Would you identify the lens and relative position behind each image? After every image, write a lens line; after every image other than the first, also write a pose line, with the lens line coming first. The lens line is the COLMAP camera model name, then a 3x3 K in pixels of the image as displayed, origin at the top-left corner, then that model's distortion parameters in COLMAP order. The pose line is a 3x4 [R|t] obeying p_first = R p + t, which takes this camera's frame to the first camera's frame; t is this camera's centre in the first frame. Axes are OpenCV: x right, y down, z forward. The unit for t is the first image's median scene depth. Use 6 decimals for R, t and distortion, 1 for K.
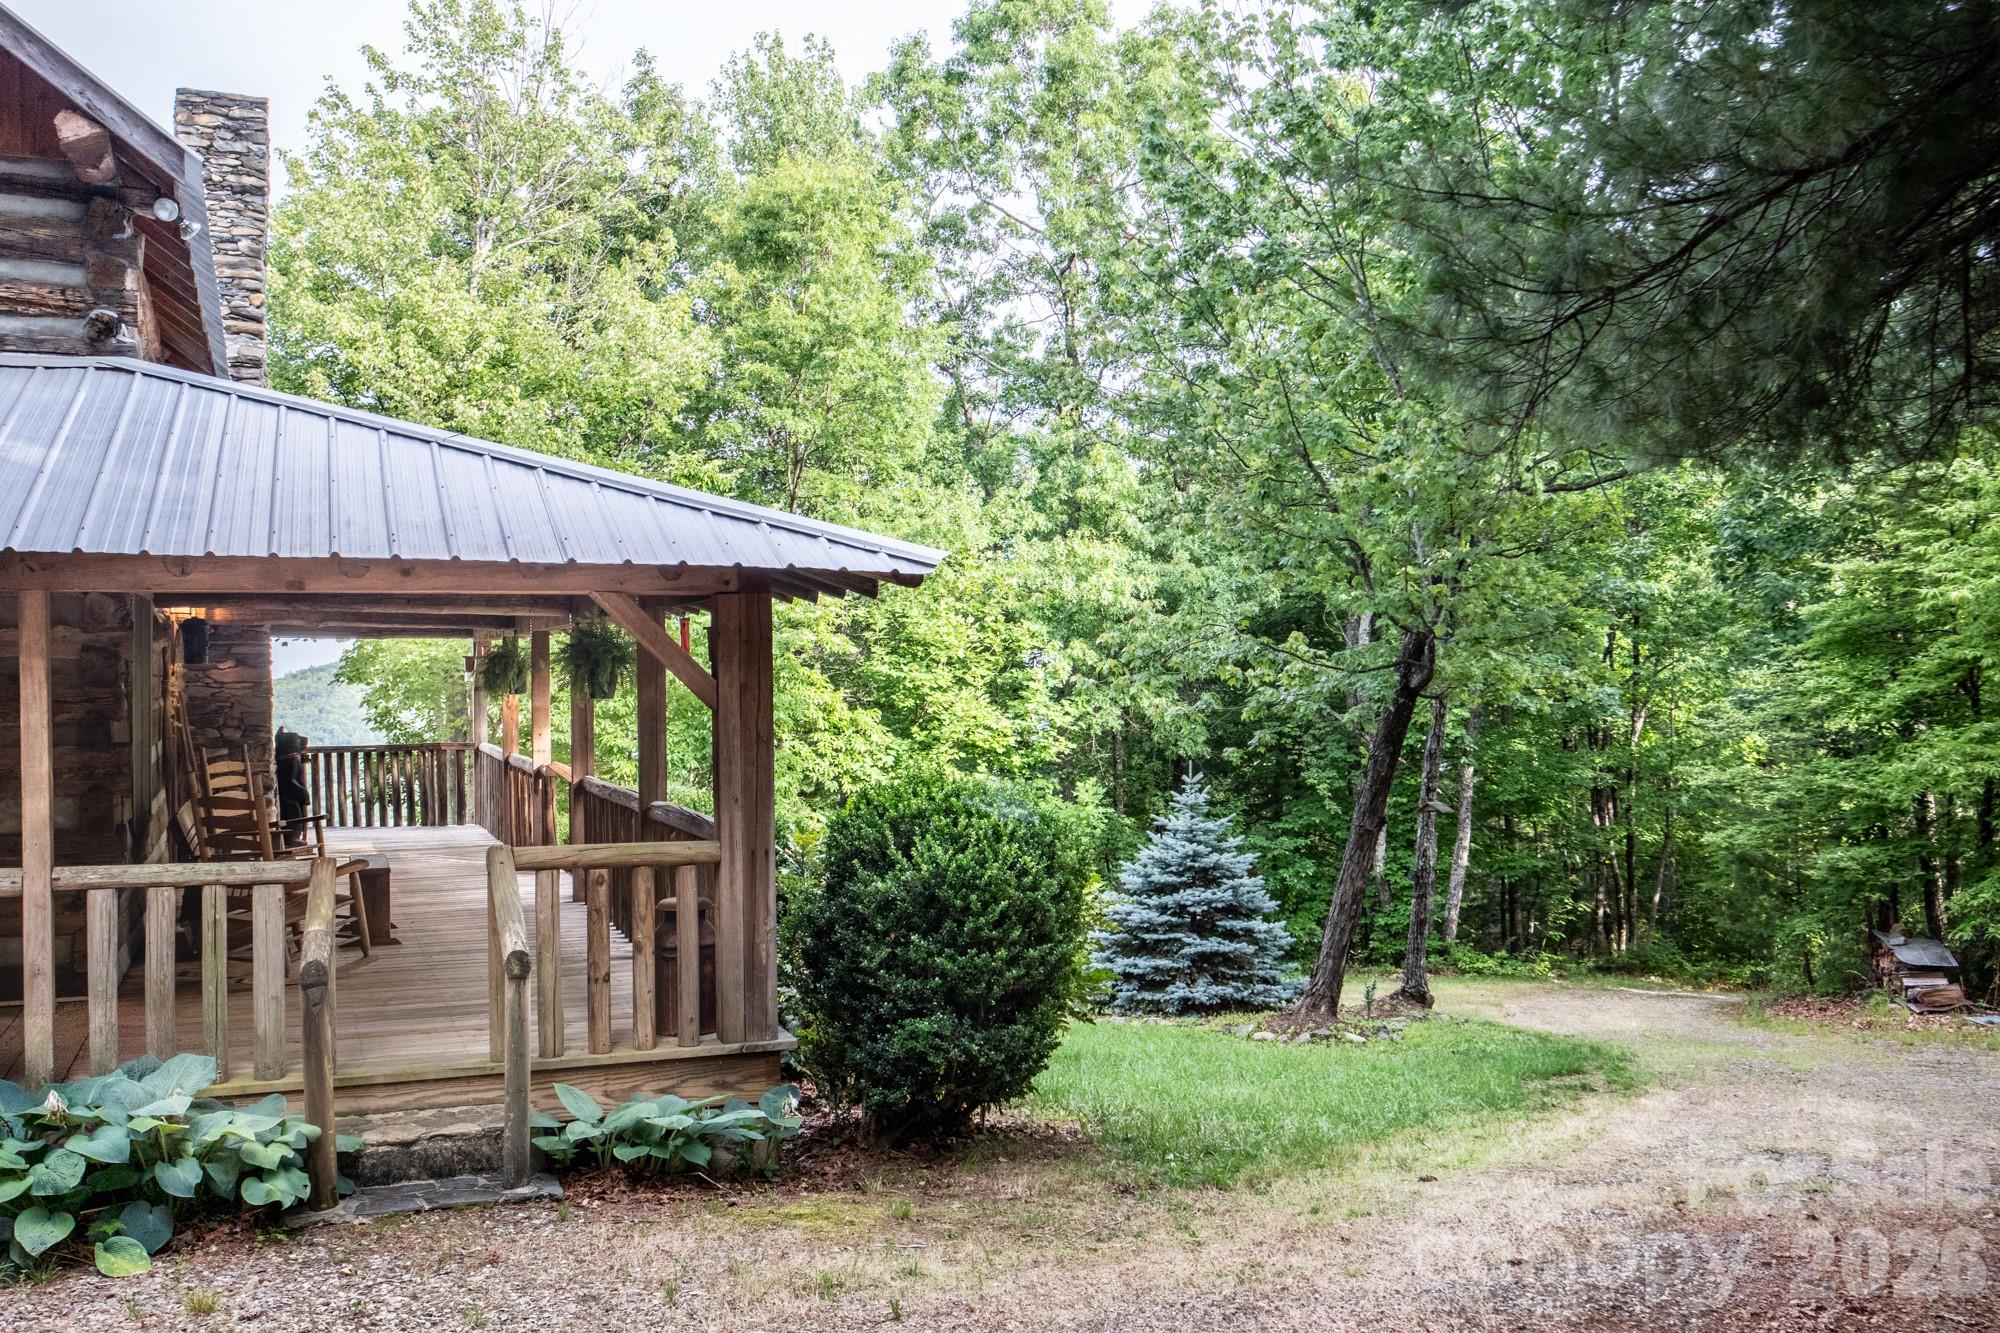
lens RADIAL K [[1990.5, 0, 1089.2], [0, 1990.5, 645.7], [0, 0, 1]] dist [0.000859, 0.000000]
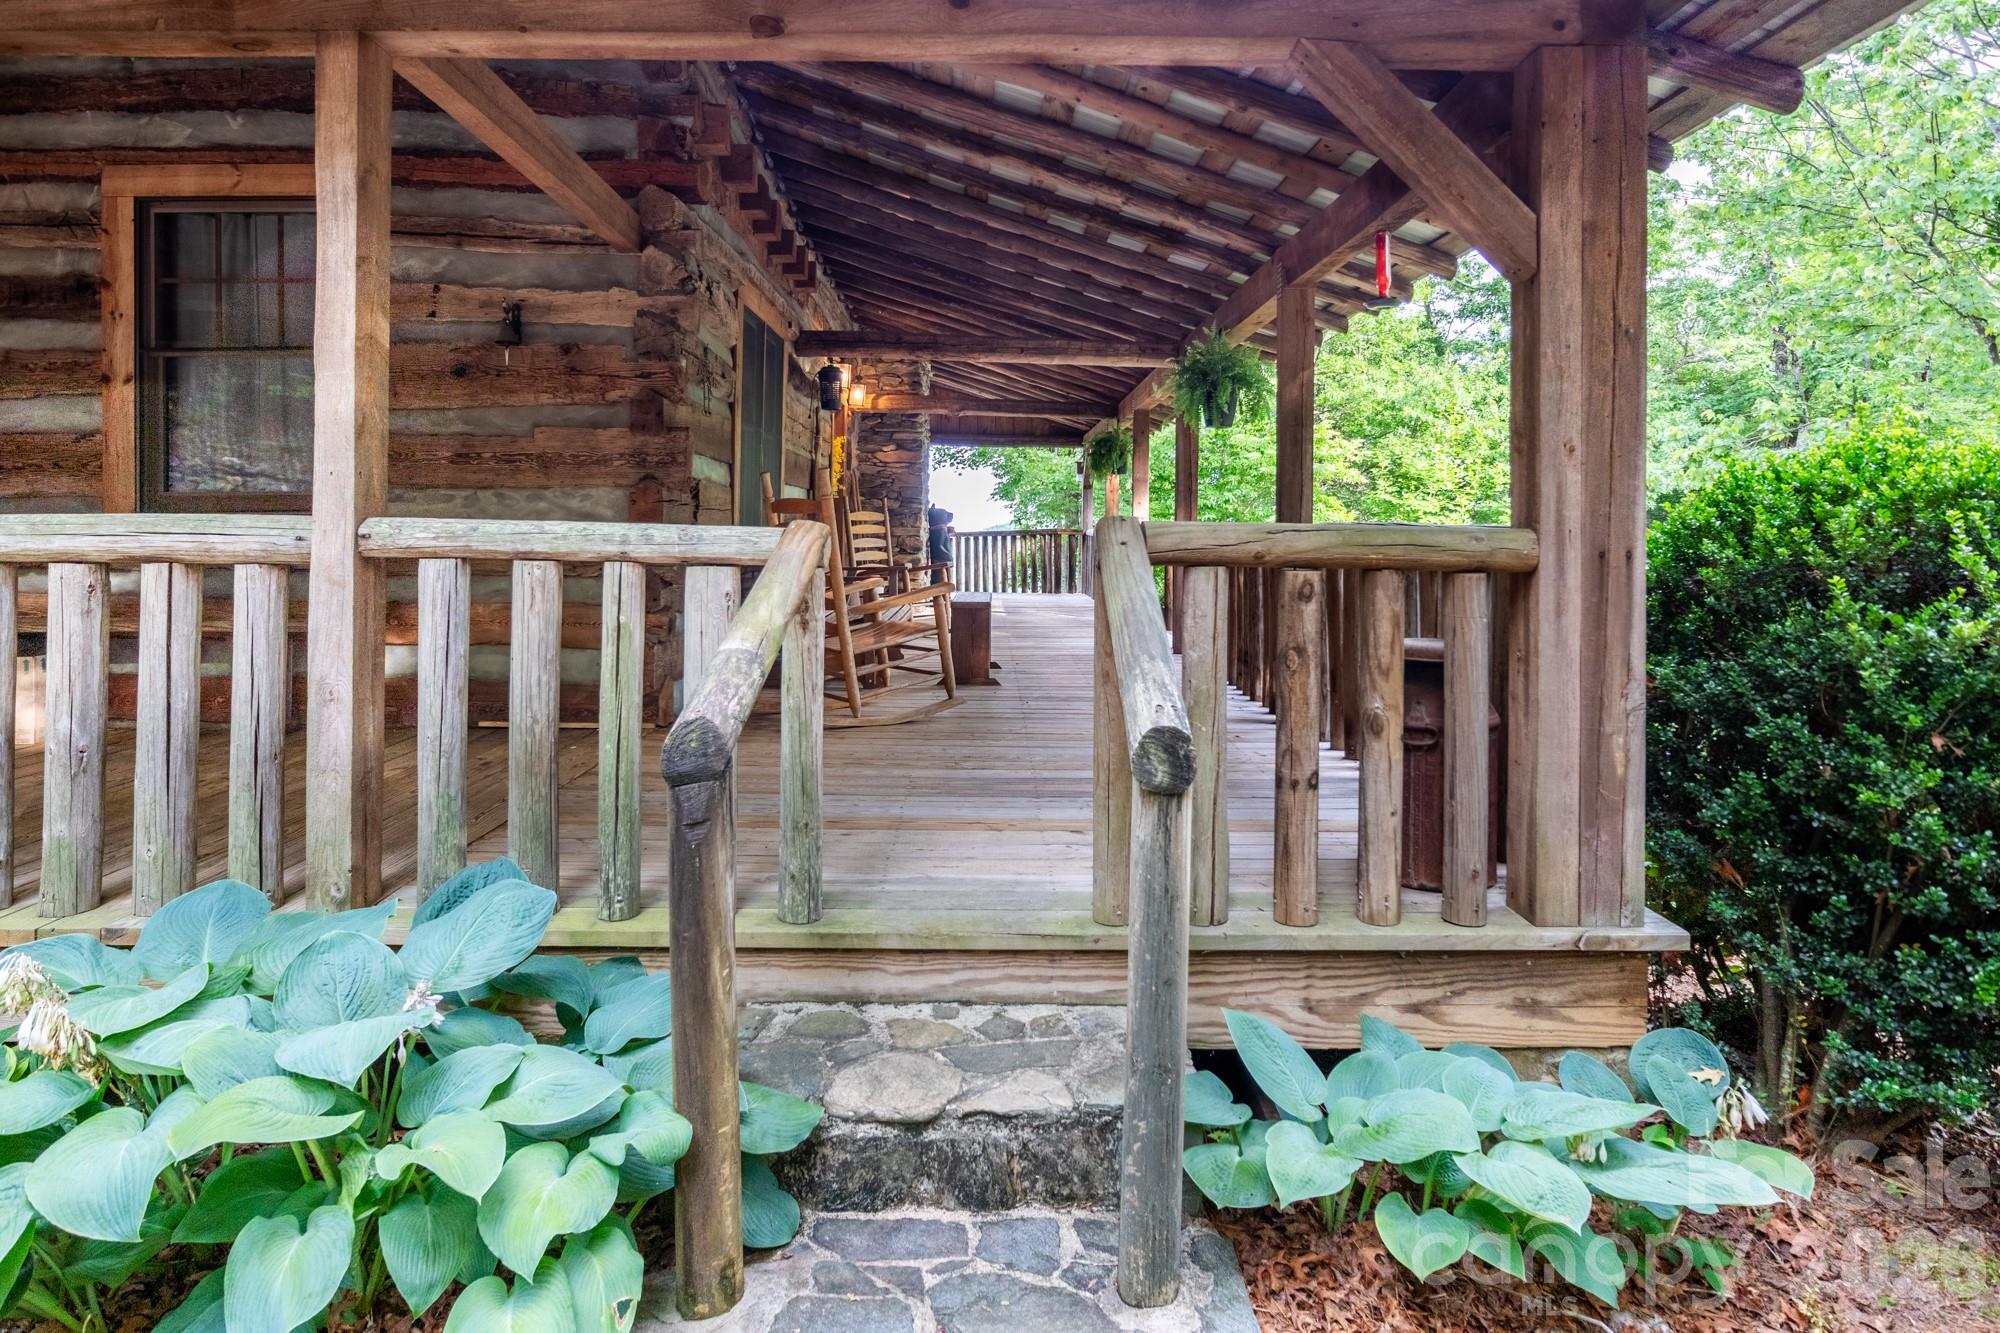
lens RADIAL K [[1171.1, 0, 998.5], [0, 1171.1, 649.4], [0, 0, 1]] dist [-0.036970, -0.000578]
pose [[0.931173, 0.054615, -0.360464, -0.086221], [-0.014458, 0.993470, 0.113176, 0.040819], [0.364291, -0.100175, 0.925882, 0.283279]]
